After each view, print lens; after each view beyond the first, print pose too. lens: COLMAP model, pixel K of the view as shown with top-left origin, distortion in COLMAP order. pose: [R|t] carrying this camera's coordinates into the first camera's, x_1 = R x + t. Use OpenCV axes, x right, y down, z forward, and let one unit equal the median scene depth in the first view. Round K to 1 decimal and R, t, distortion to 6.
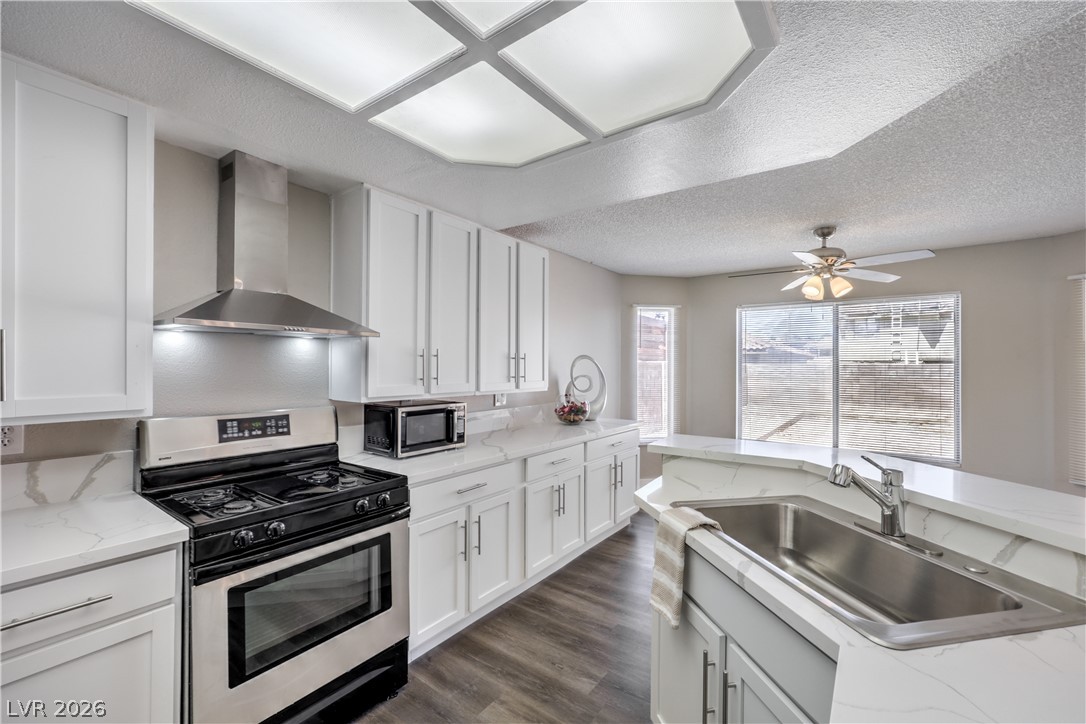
lens RADIAL K [[445.9, 0, 540.9], [0, 445.9, 364.2], [0, 0, 1]] dist [0.000258, 0.000098]
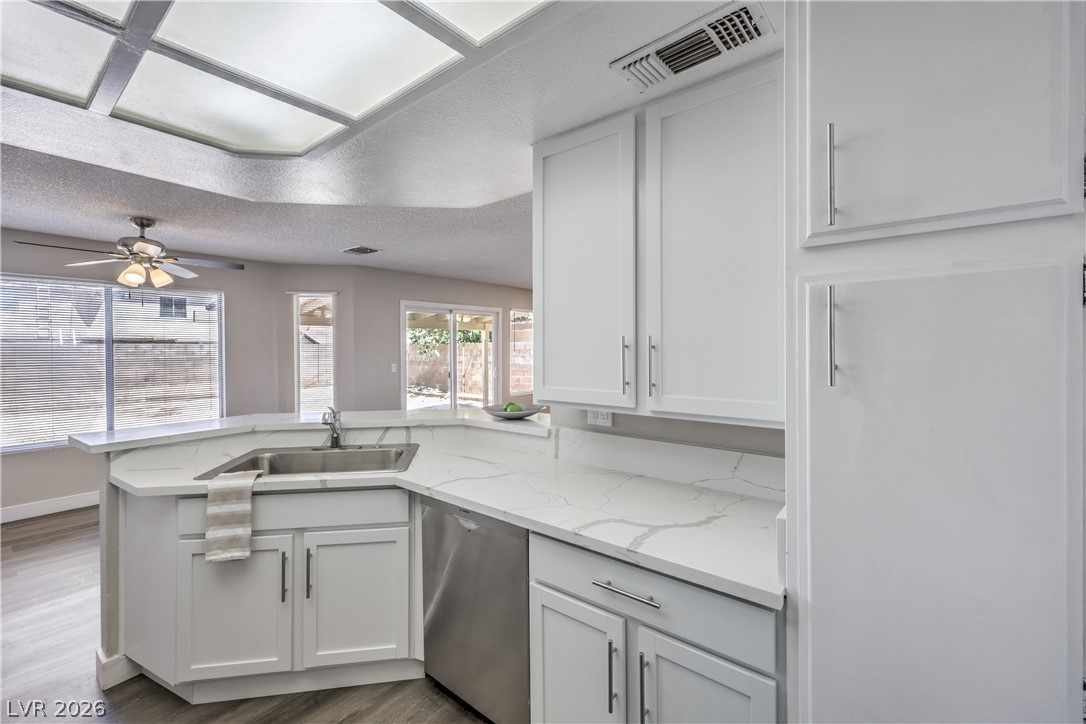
lens RADIAL K [[455.6, 0, 548.5], [0, 455.6, 343.7], [0, 0, 1]] dist [-0.002604, -0.000350]
pose [[0.034314, -0.001593, 0.999410, -0.390100], [-0.000149, 0.999999, 0.001599, -0.016864], [-0.999411, -0.000204, 0.034314, 0.023789]]
